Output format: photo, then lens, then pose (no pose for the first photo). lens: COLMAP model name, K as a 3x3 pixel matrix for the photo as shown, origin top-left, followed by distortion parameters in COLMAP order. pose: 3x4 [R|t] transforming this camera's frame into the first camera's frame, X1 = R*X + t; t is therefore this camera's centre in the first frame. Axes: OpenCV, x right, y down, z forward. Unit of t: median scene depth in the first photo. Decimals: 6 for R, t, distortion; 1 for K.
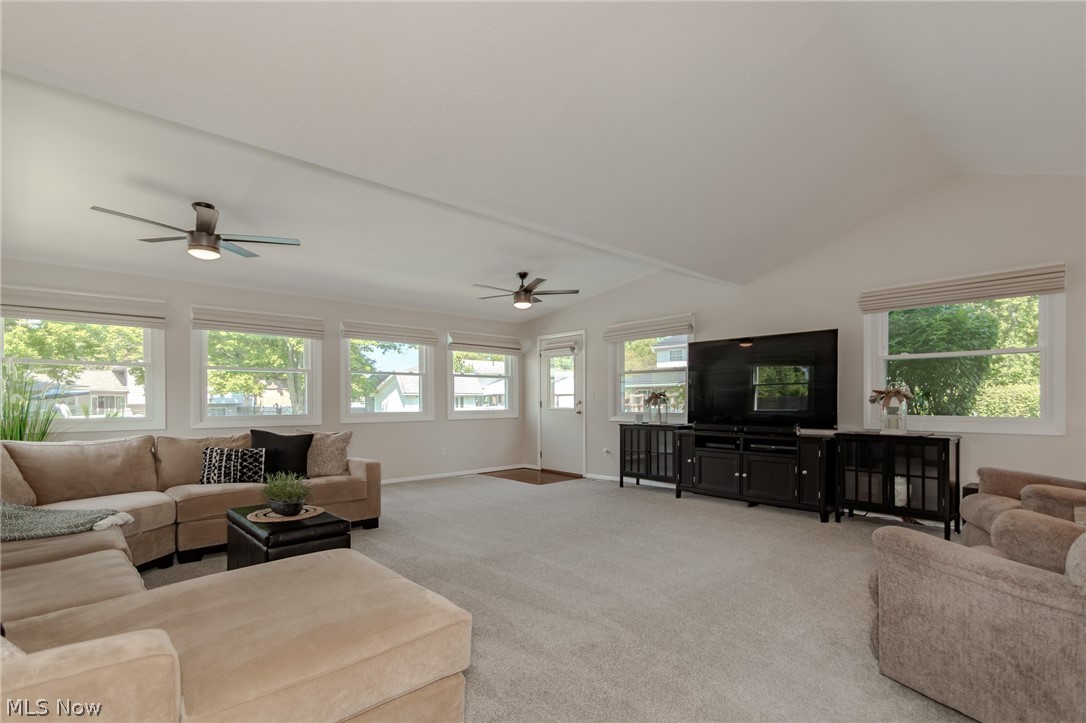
lens RADIAL K [[513.3, 0, 542.5], [0, 513.3, 393.1], [0, 0, 1]] dist [0.008288, 0.000019]
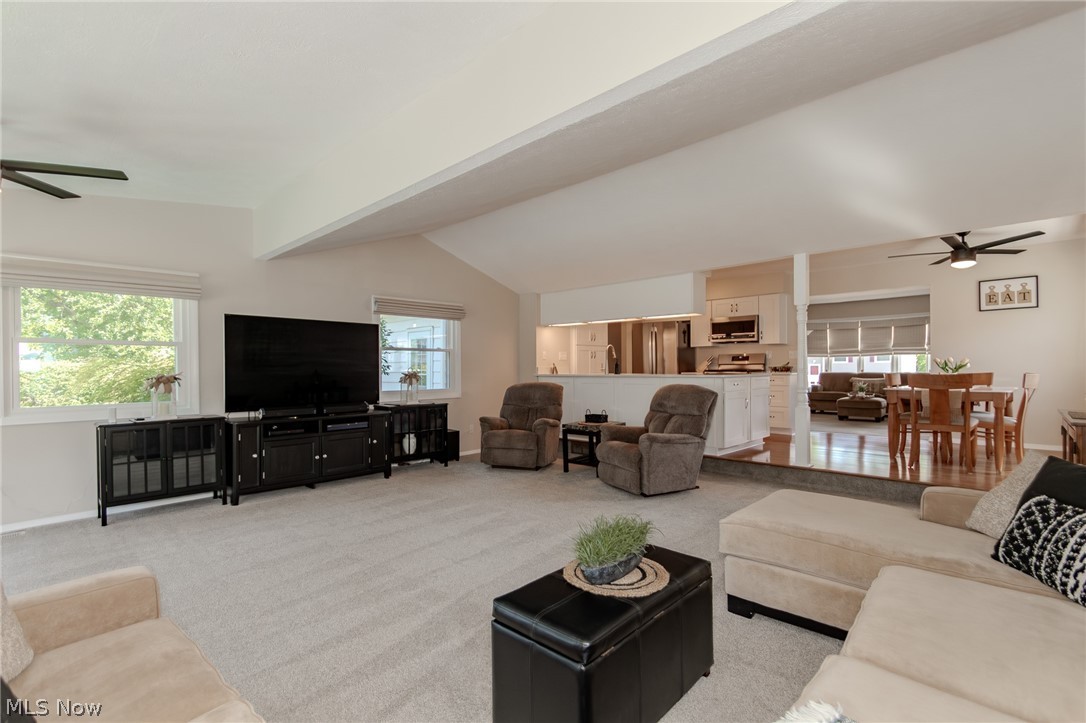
lens RADIAL K [[505.4, 0, 548.6], [0, 505.4, 370.3], [0, 0, 1]] dist [-0.000749, -0.000977]
pose [[-0.086454, 0.000960, 0.996255, -0.628746], [-0.008355, 0.999964, -0.001688, -0.011775], [-0.996221, -0.008470, -0.086443, 0.636869]]
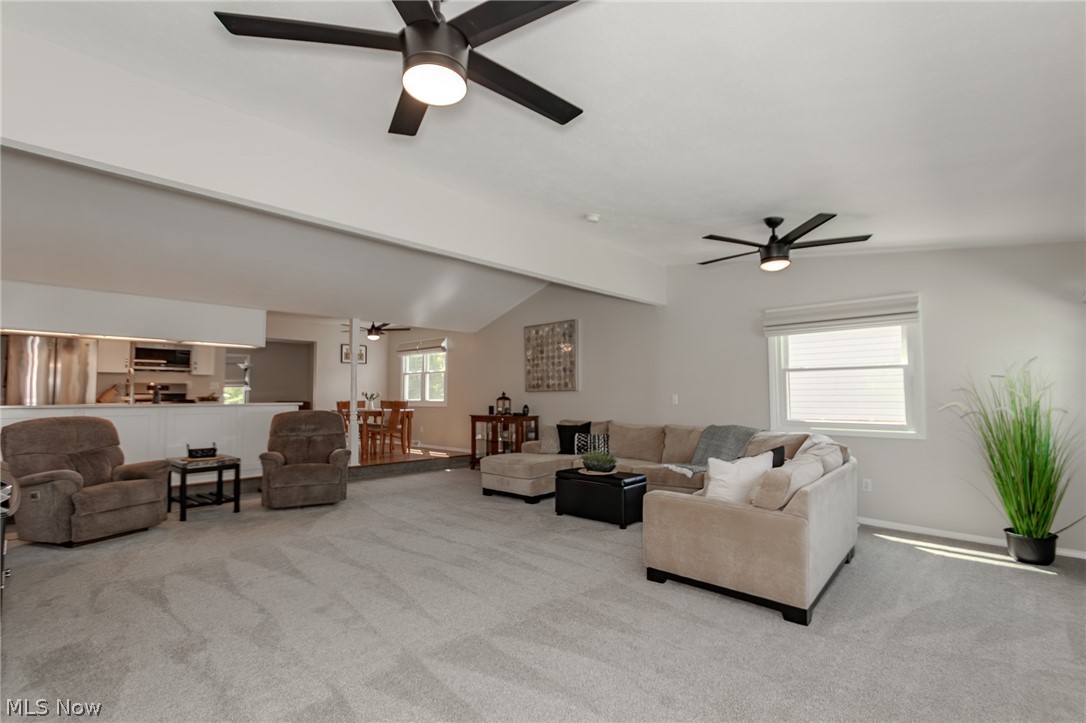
lens RADIAL K [[502.3, 0, 537.1], [0, 502.3, 389.4], [0, 0, 1]] dist [-0.001239, -0.000450]
pose [[-0.996658, 0.005591, -0.081500, -0.083422], [0.007967, 0.999552, -0.028862, -0.000214], [0.081302, -0.029414, -0.996255, 1.509978]]
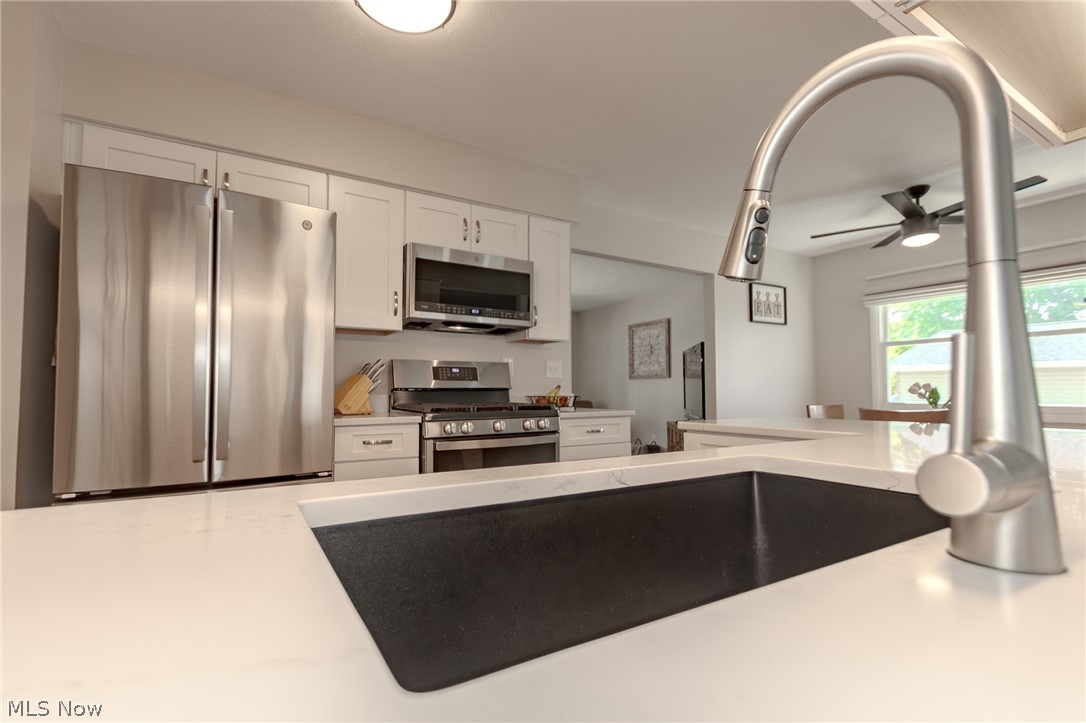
lens RADIAL K [[498.2, 0, 515.5], [0, 498.2, 368.9], [0, 0, 1]] dist [-0.001812, -0.000558]
pose [[-0.979330, 0.011925, 0.201919, 0.767606], [-0.000040, 0.998249, -0.059146, -0.029280], [-0.202271, -0.057931, -0.977615, 0.437917]]
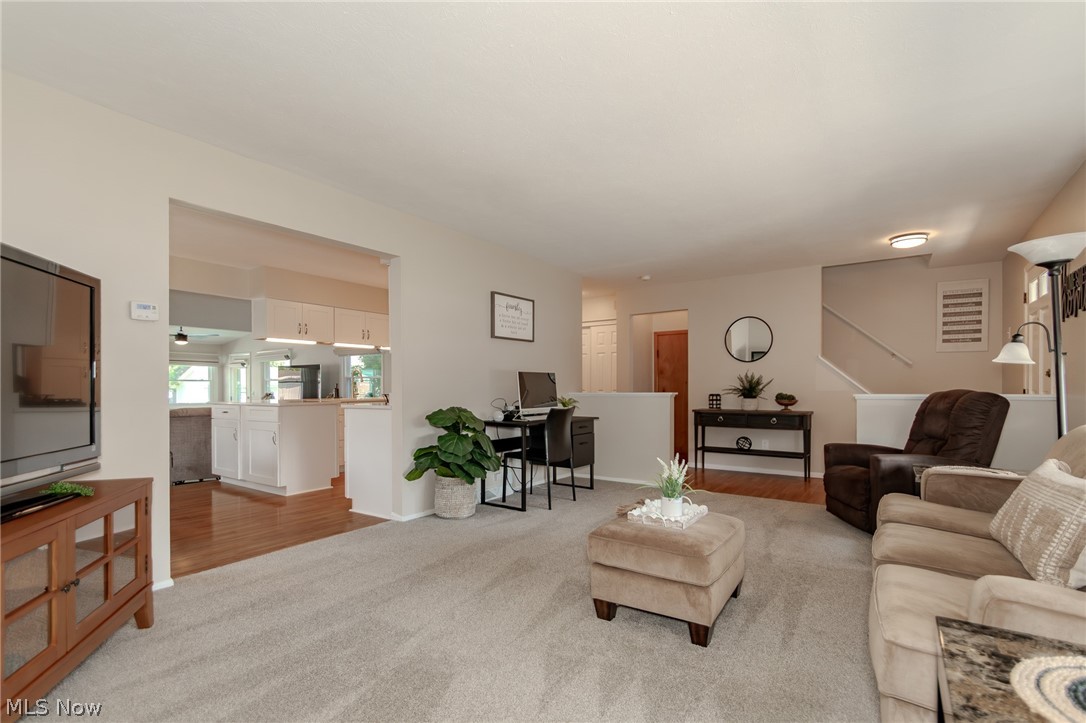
lens RADIAL K [[513.3, 0, 542.5], [0, 513.3, 393.1], [0, 0, 1]] dist [0.008288, 0.000019]
pose [[0.974775, -0.002451, 0.223177, 0.891976], [-0.002844, 0.999722, 0.023402, -0.054561], [-0.223173, -0.023446, 0.974497, -1.116845]]
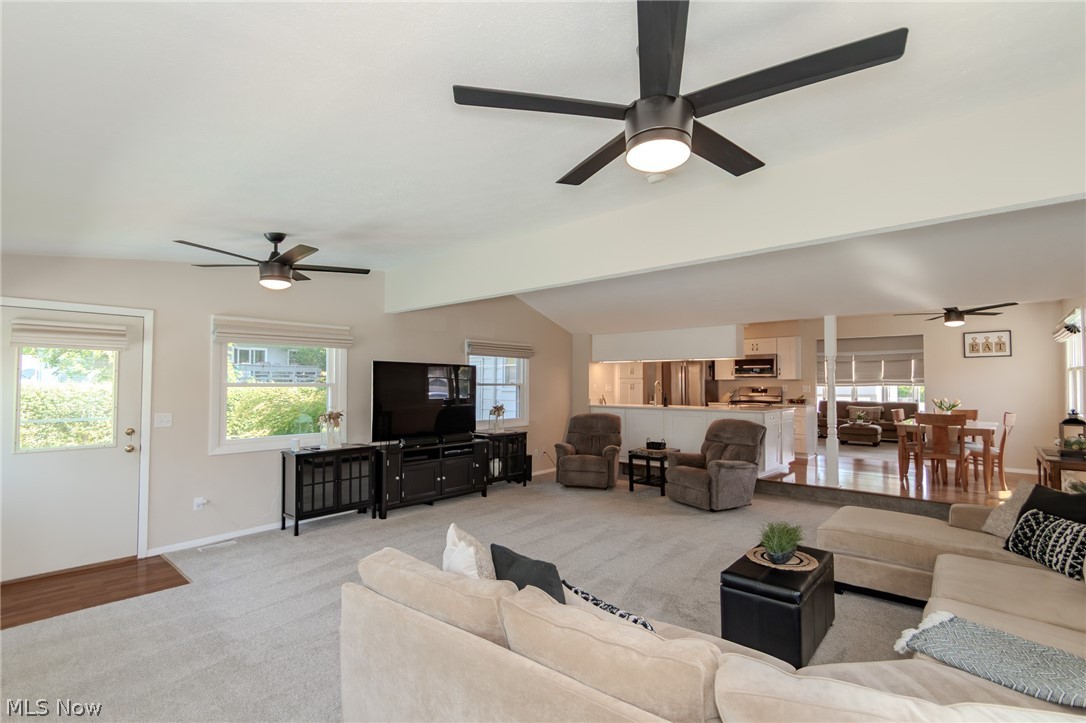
lens RADIAL K [[505.4, 0, 548.6], [0, 505.4, 370.3], [0, 0, 1]] dist [-0.000749, -0.000977]
pose [[-0.127624, 0.030463, 0.991355, -0.818173], [-0.017356, 0.999307, -0.032941, -0.059343], [-0.991671, -0.021410, -0.127007, 0.896846]]
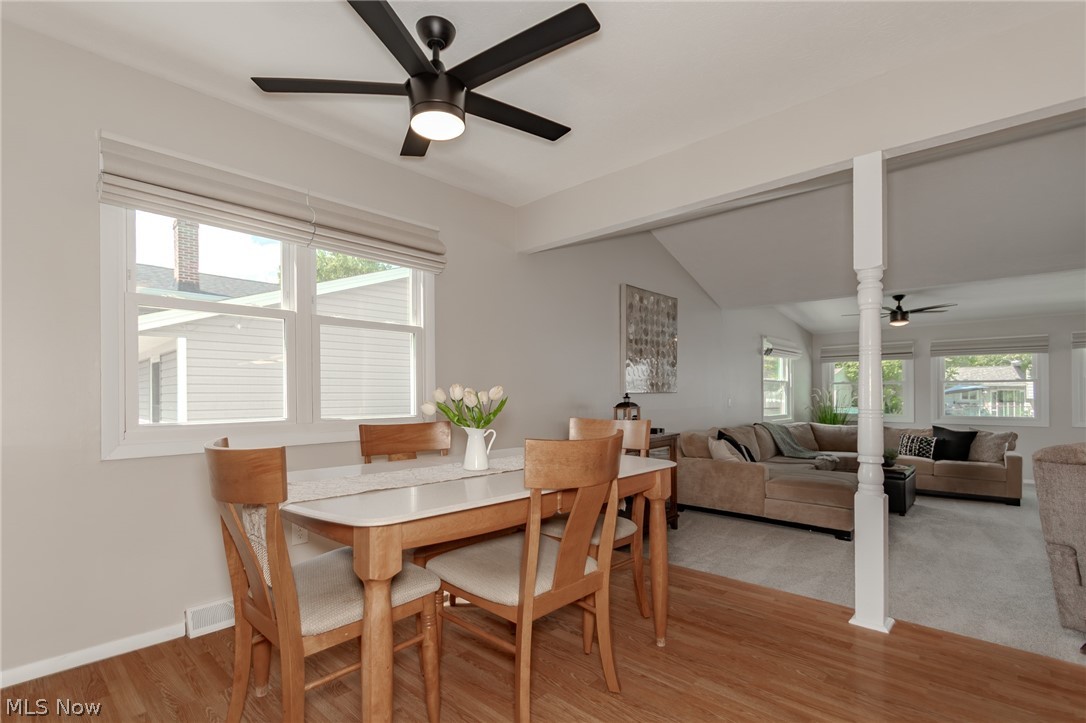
lens RADIAL K [[513.3, 0, 542.5], [0, 513.3, 393.1], [0, 0, 1]] dist [0.008288, 0.000019]
pose [[0.096660, -0.002396, -0.995315, 0.752314], [0.017766, 0.999842, -0.000682, -0.041356], [0.995159, -0.017617, 0.096687, -0.290078]]
